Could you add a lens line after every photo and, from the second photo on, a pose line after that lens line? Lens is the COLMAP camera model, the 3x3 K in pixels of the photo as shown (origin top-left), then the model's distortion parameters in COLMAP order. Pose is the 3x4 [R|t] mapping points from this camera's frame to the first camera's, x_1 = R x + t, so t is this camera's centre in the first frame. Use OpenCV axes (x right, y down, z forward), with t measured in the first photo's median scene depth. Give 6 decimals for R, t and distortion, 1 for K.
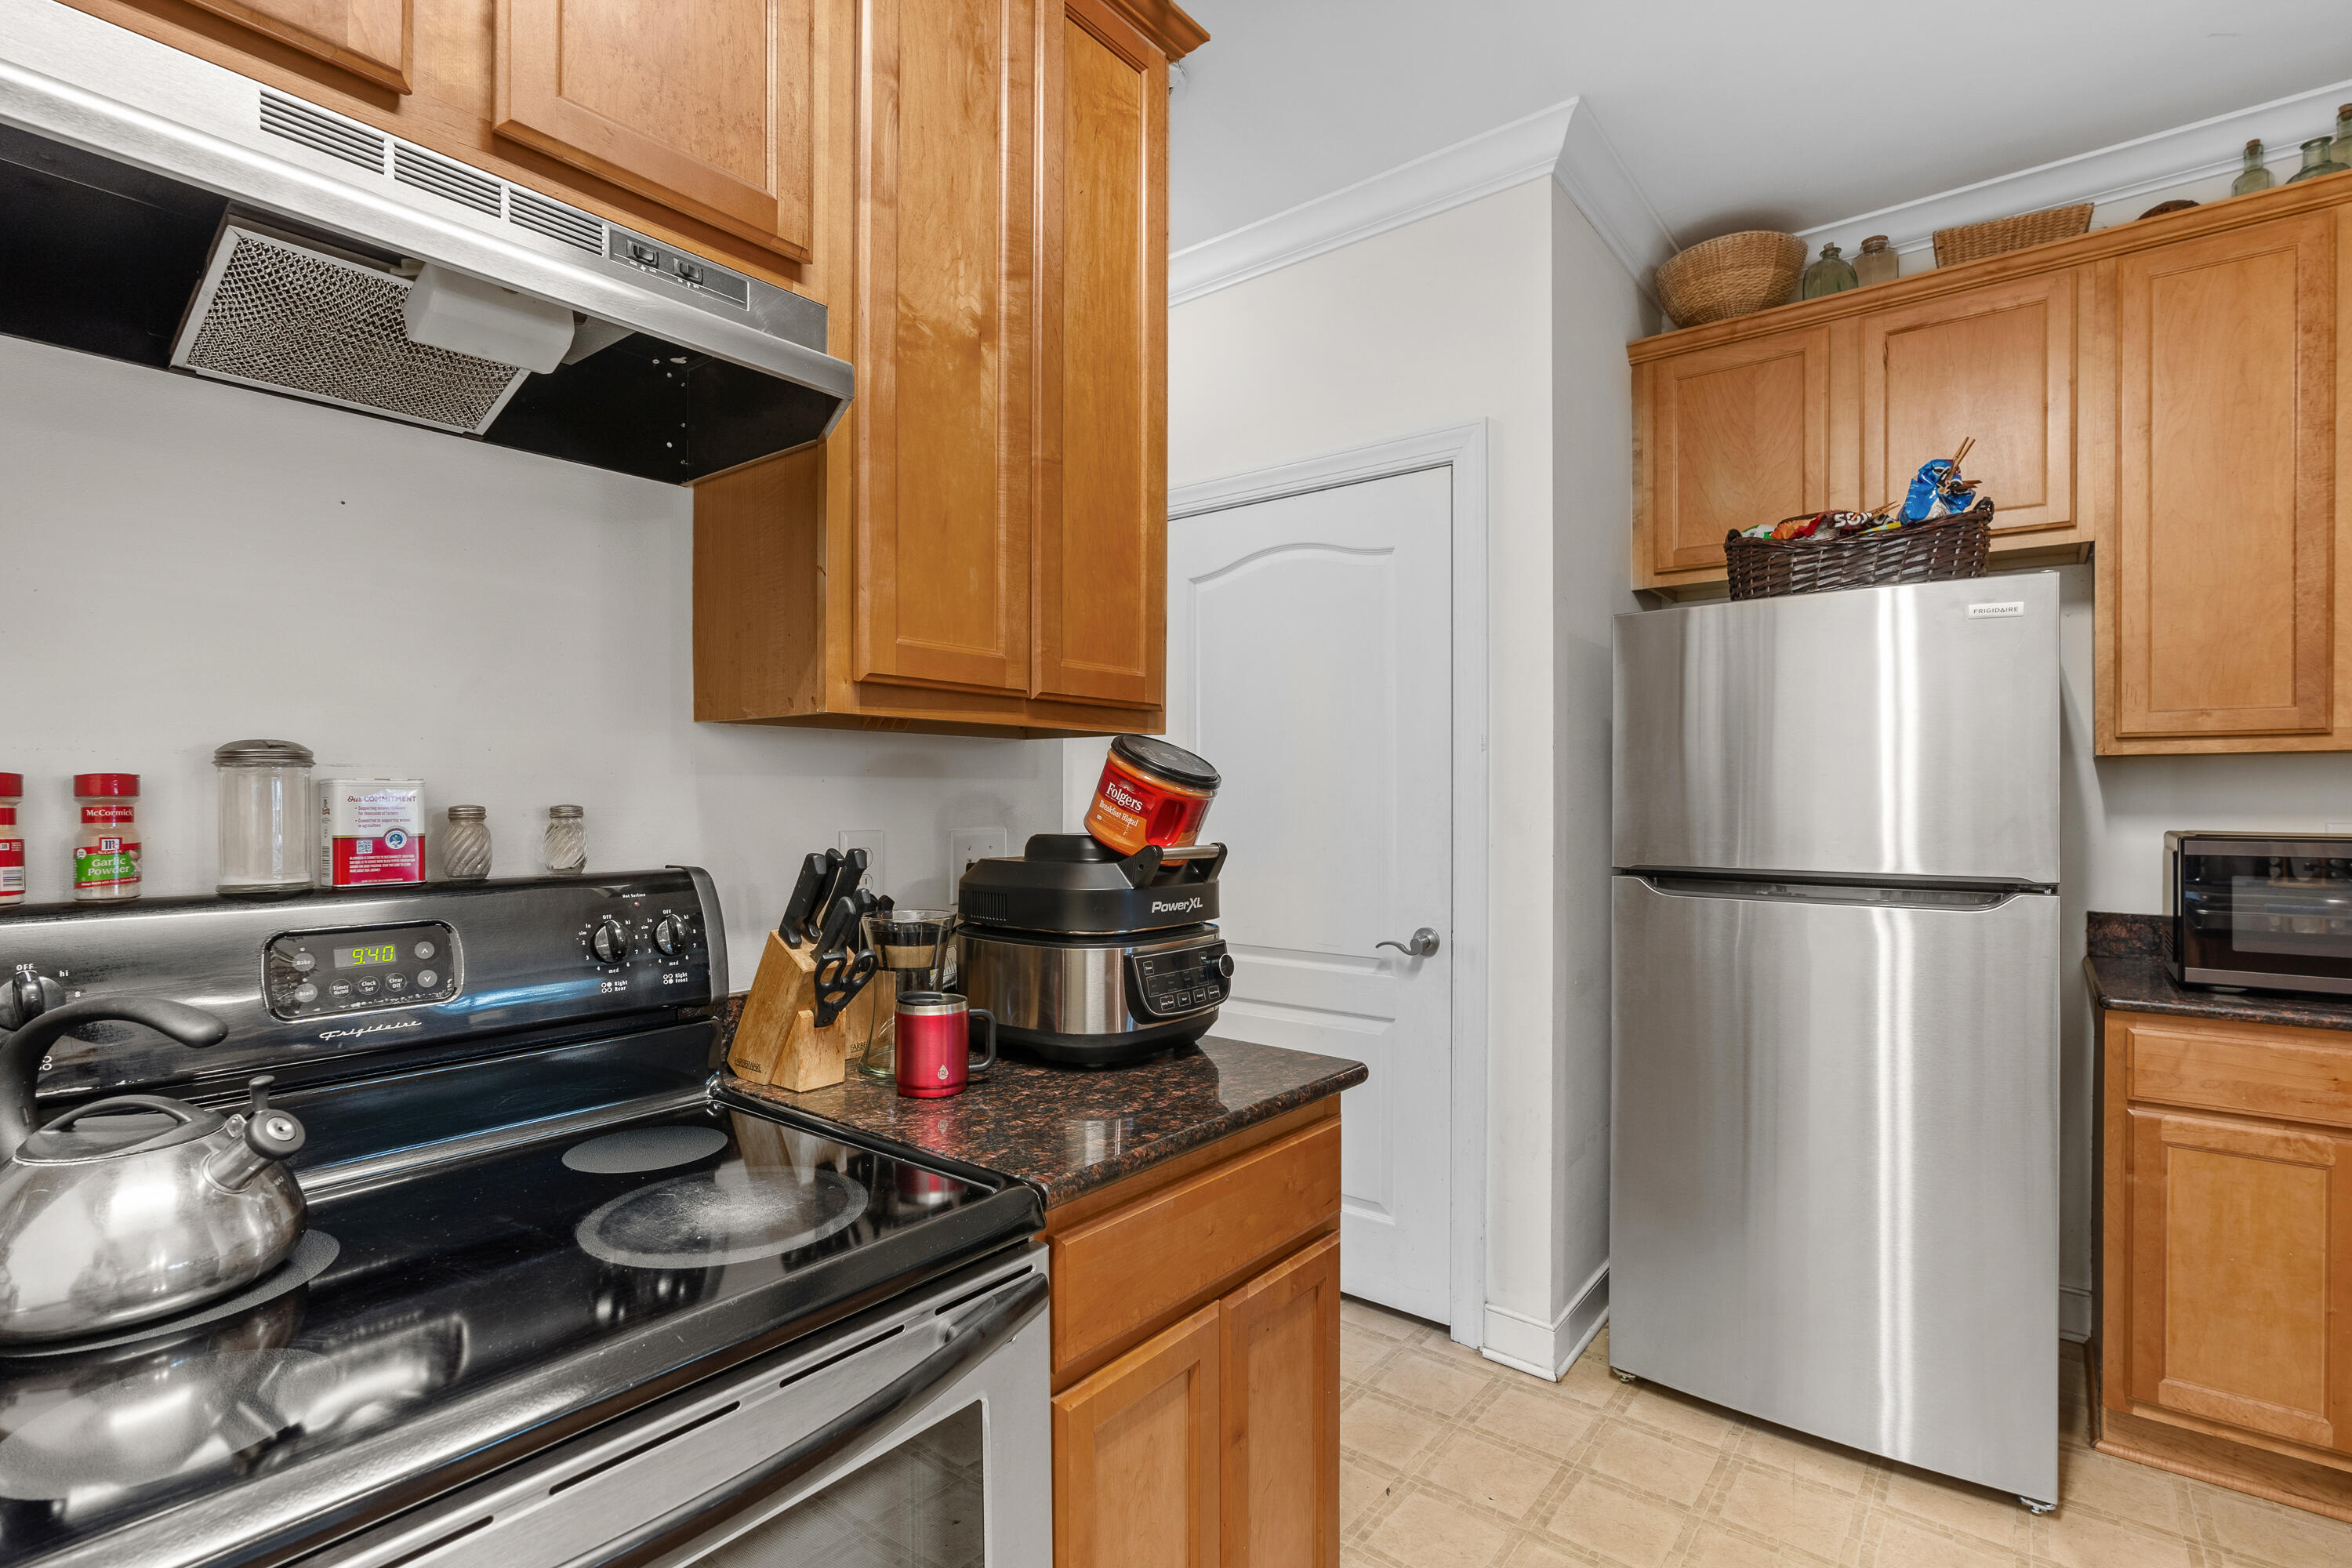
lens RADIAL K [[1108.3, 0, 1172.4], [0, 1108.3, 793.6], [0, 0, 1]] dist [-0.001485, -0.000254]
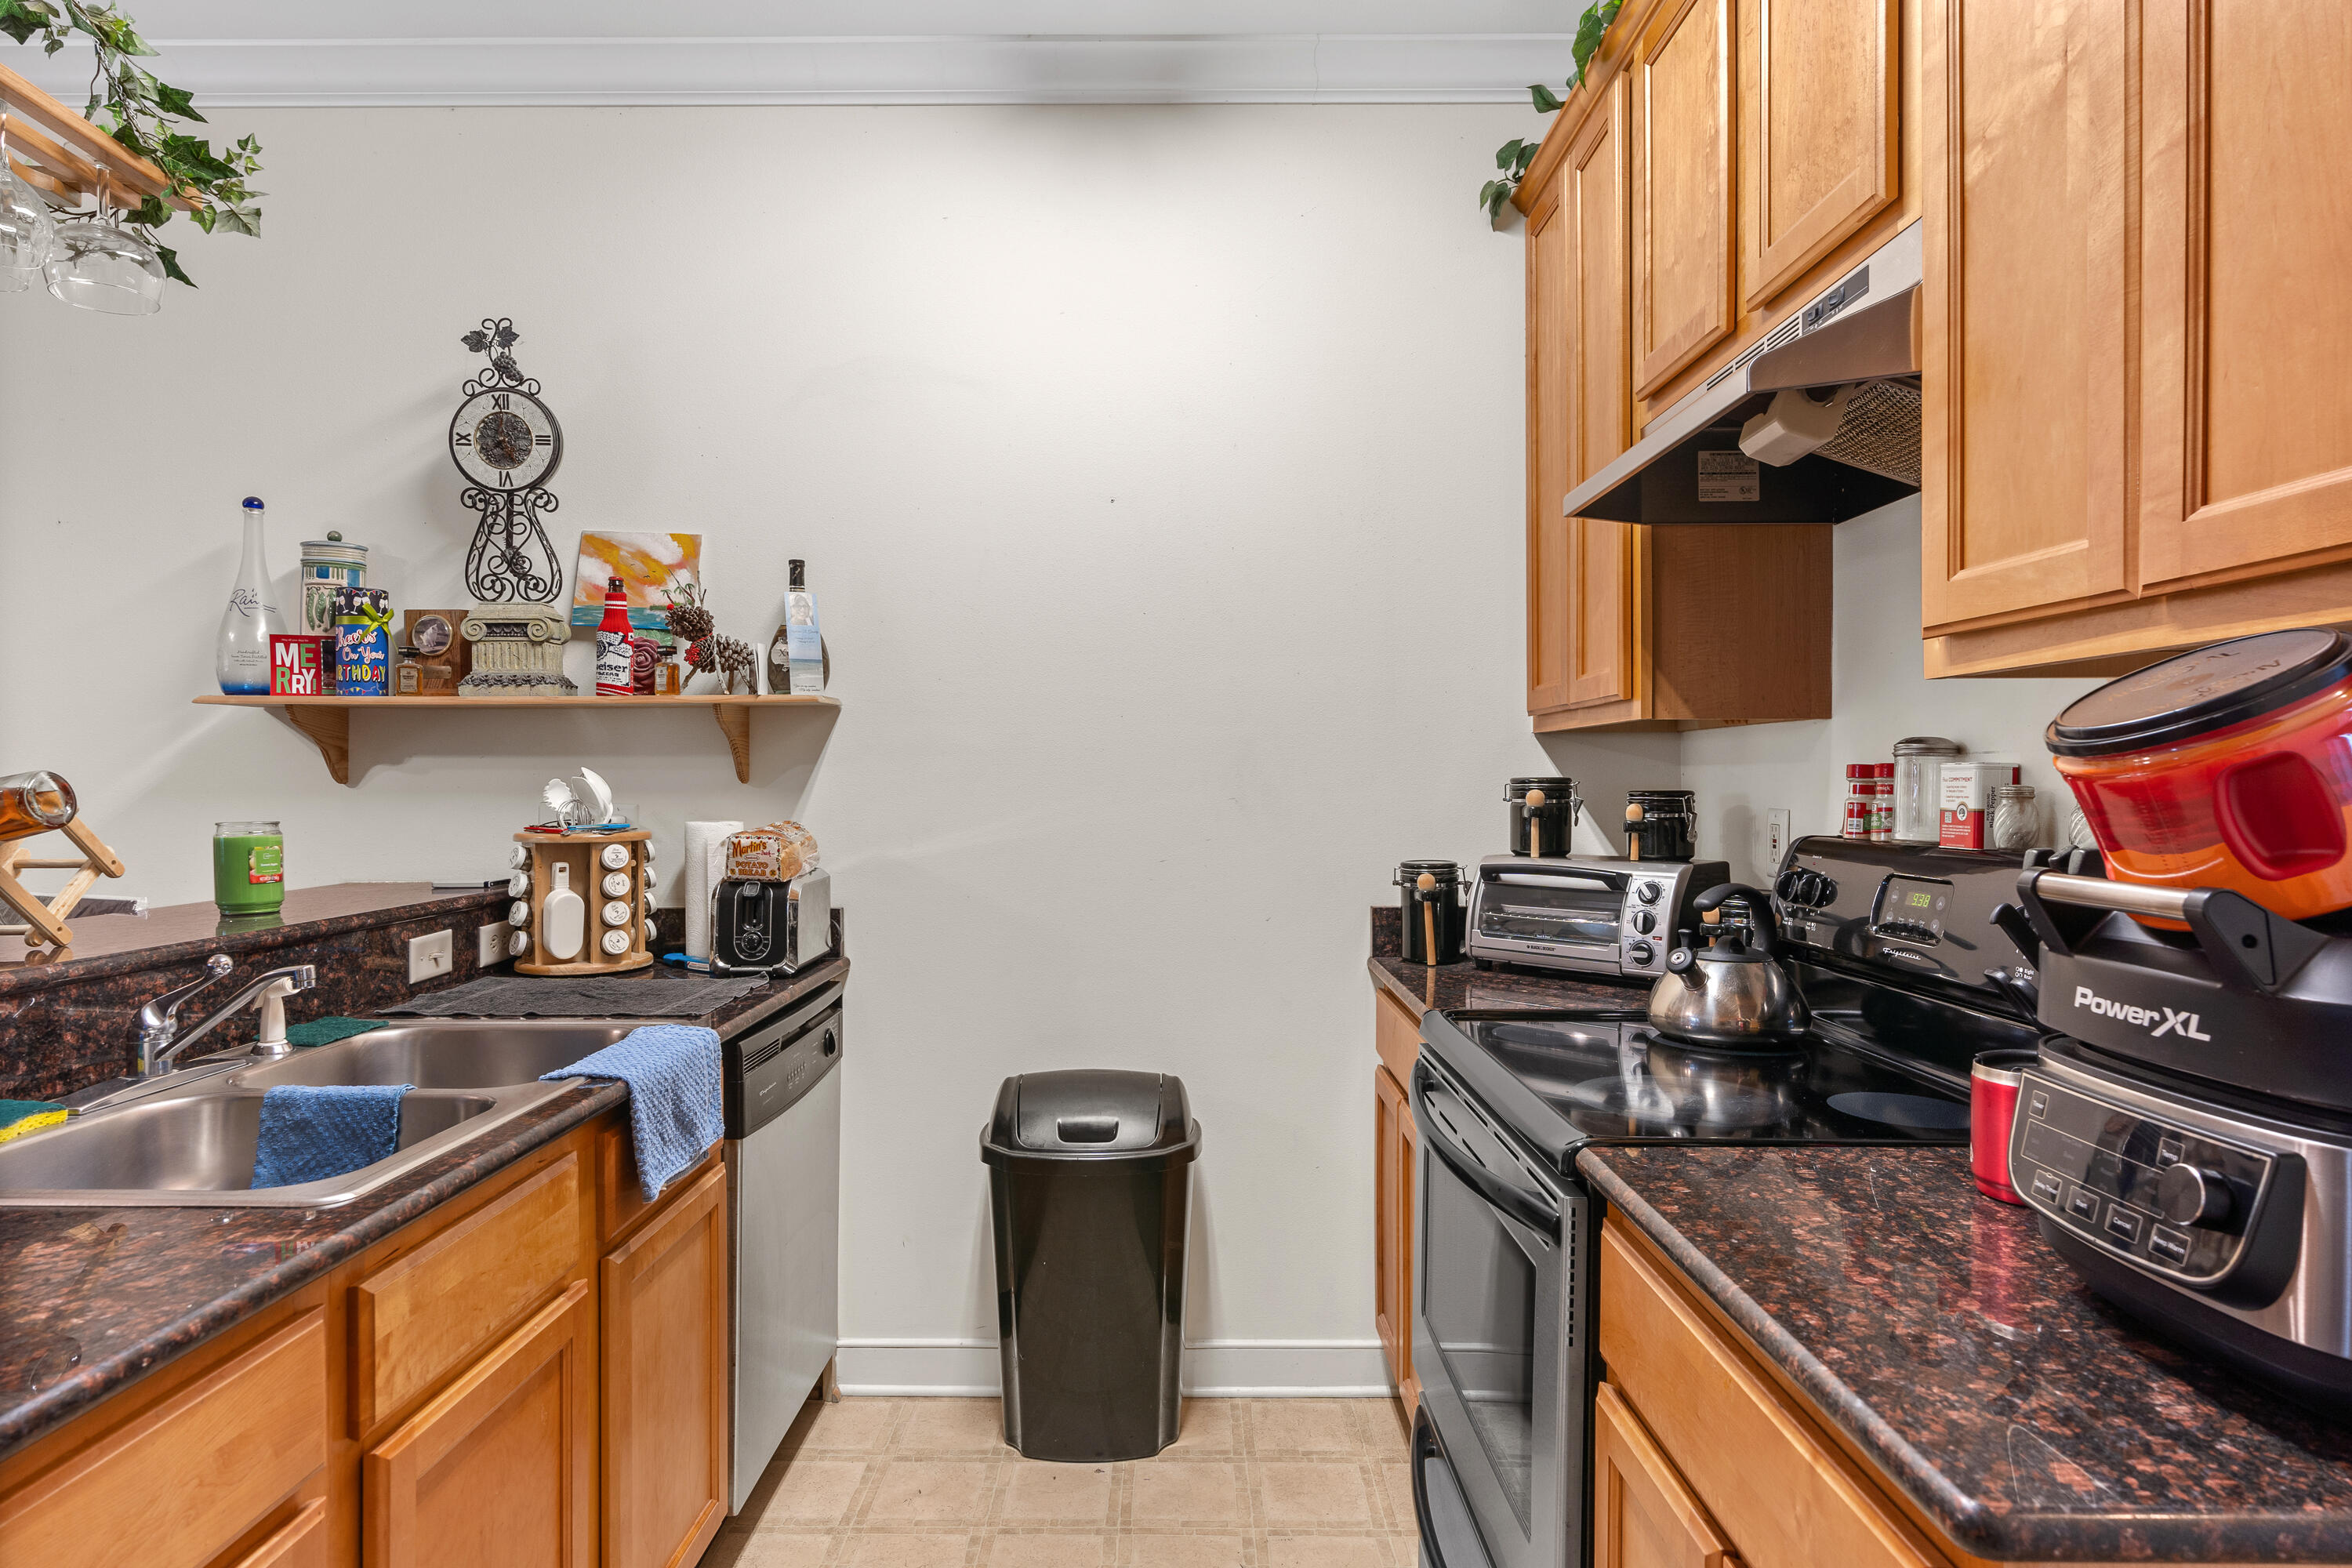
lens RADIAL K [[1270.0, 0, 1167.3], [0, 1270.0, 787.3], [0, 0, 1]] dist [-0.004874, 0.000249]
pose [[-0.788130, 0.001869, -0.615506, 0.736157], [-0.000013, 0.999995, 0.003053, 0.008387], [0.615509, 0.002414, -0.788126, 1.349815]]
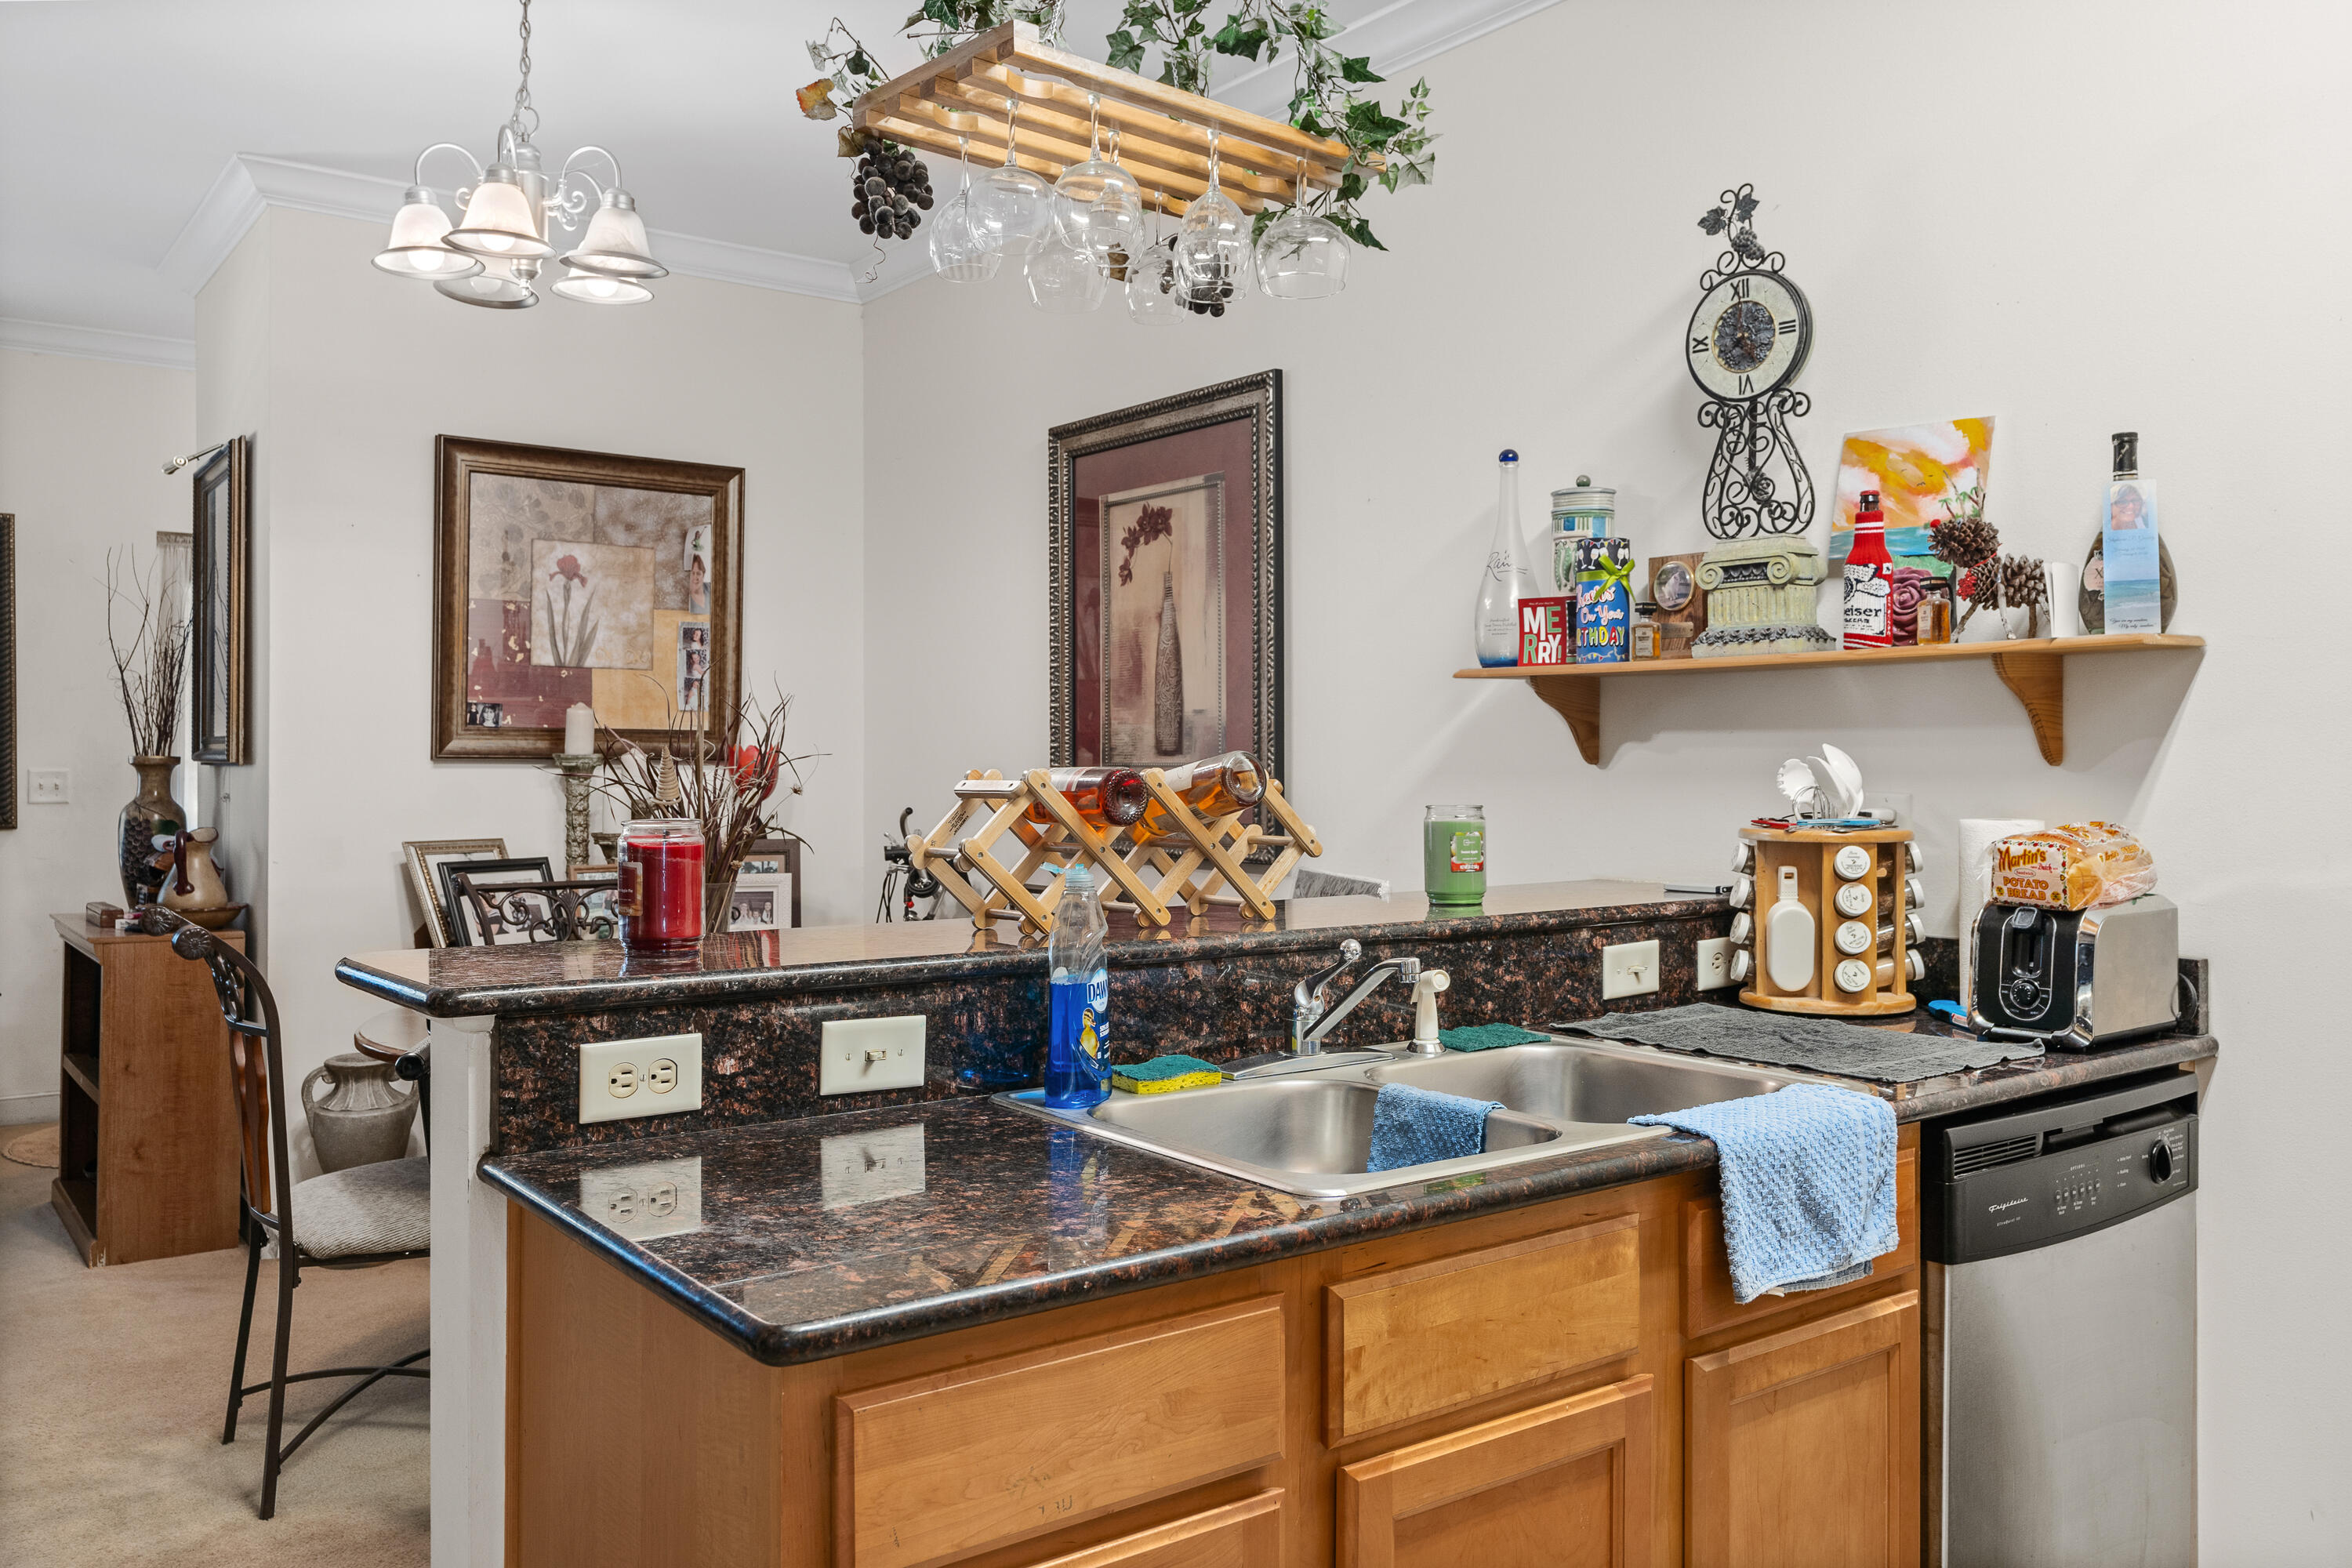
lens RADIAL K [[1786.7, 0, 1181.1], [0, 1786.7, 748.5], [0, 0, 1]] dist [-0.001898, -0.004534]
pose [[-0.967993, -0.001817, 0.250971, 0.465547], [-0.003760, 0.999967, -0.007266, 0.007000], [-0.250950, -0.007978, -0.967967, 1.479681]]
